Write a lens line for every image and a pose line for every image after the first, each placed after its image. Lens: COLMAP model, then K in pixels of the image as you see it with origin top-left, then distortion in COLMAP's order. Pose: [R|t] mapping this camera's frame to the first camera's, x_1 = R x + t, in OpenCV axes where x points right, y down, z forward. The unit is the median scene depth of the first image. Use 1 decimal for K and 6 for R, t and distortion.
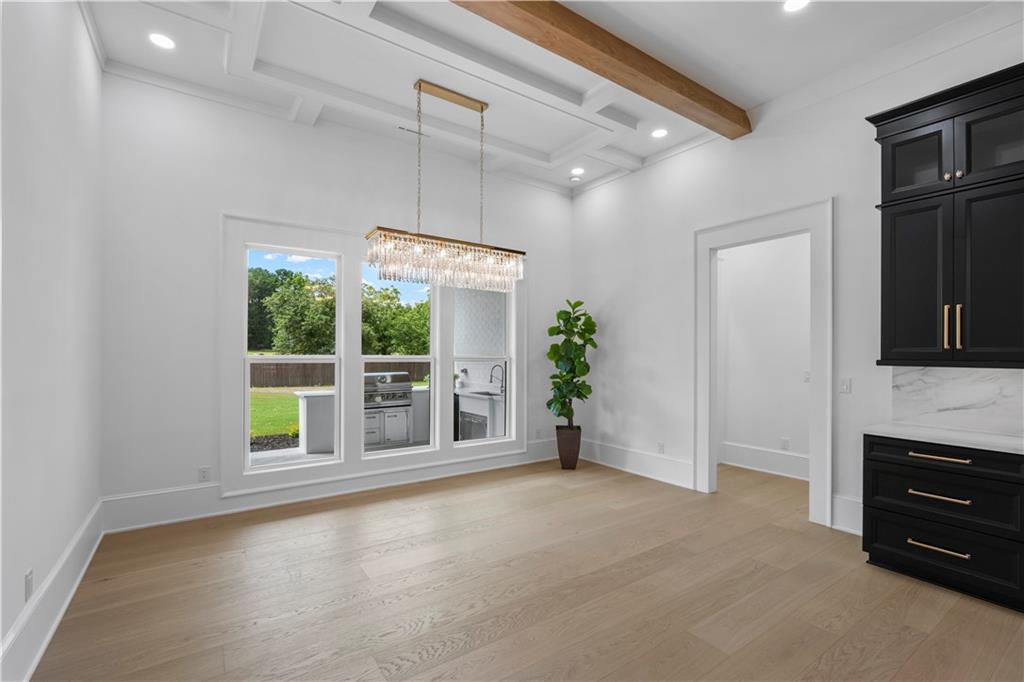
lens RADIAL K [[443.6, 0, 517.5], [0, 443.6, 351.6], [0, 0, 1]] dist [-0.008940, 0.004153]
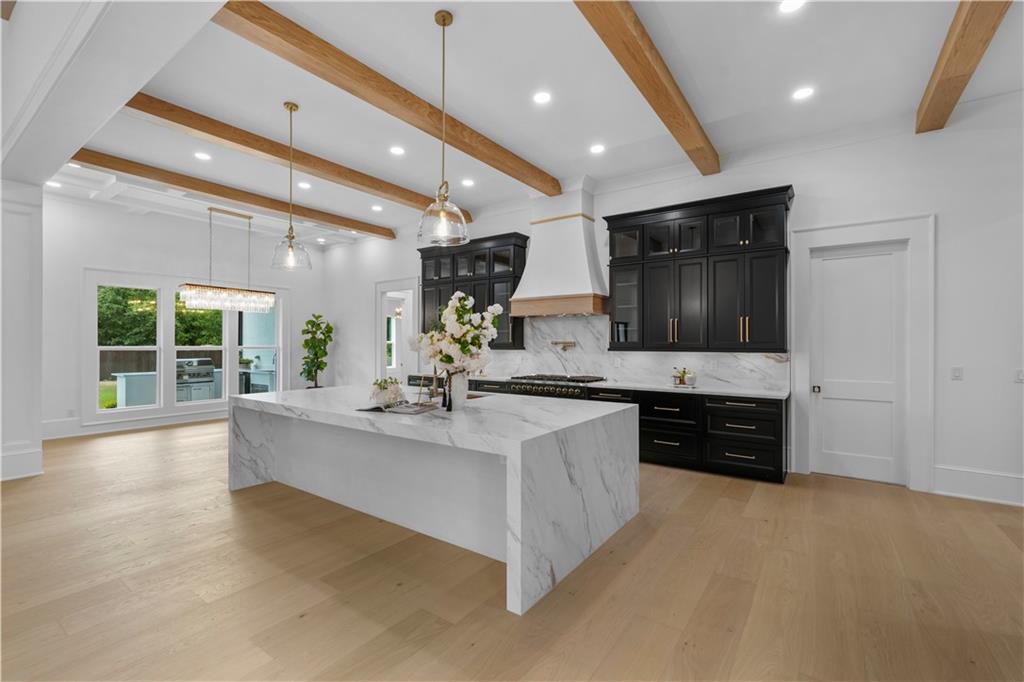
lens RADIAL K [[443.6, 0, 510.6], [0, 443.6, 343.1], [0, 0, 1]] dist [-0.008940, 0.004153]
pose [[0.945737, -0.002495, 0.324922, 0.277326], [0.002075, 0.999997, 0.001639, -0.002692], [-0.324925, -0.000876, 0.945739, -0.895044]]
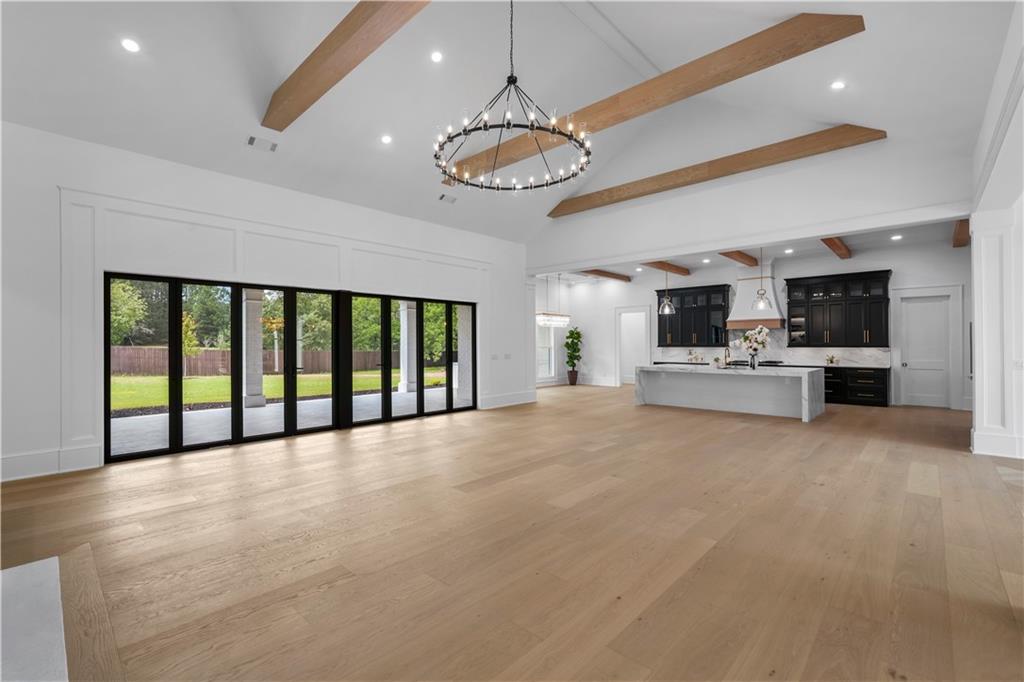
lens RADIAL K [[443.6, 0, 512.4], [0, 443.6, 341.7], [0, 0, 1]] dist [-0.008940, 0.004153]
pose [[0.978358, -0.005508, 0.206844, -0.865812], [0.006808, 0.999961, -0.005574, -0.005127], [-0.206806, 0.006861, 0.978358, -1.743180]]
